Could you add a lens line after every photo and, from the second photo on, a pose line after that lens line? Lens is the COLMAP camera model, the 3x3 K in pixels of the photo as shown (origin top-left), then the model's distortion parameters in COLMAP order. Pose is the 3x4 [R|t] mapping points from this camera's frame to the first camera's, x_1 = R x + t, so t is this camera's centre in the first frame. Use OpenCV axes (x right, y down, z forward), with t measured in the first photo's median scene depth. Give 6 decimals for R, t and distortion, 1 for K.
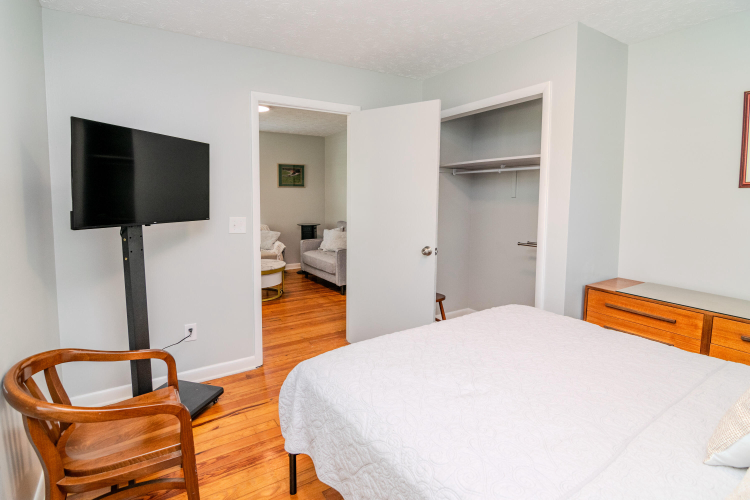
lens RADIAL K [[382.1, 0, 377.4], [0, 382.1, 246.8], [0, 0, 1]] dist [-0.002637, -0.005528]
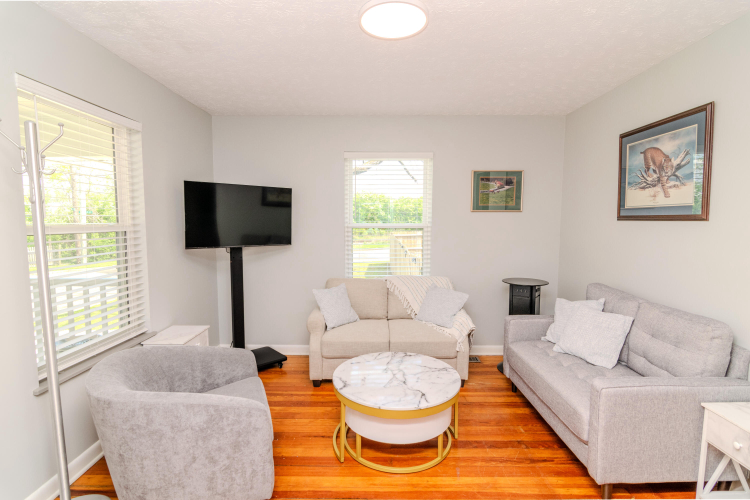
lens RADIAL K [[382.1, 0, 376.5], [0, 382.1, 248.9], [0, 0, 1]] dist [-0.002637, -0.005528]
pose [[0.848081, 0.037936, -0.528507, -0.078990], [-0.067660, 0.997022, -0.037006, -0.071905], [0.525530, 0.067143, 0.848122, 0.456283]]
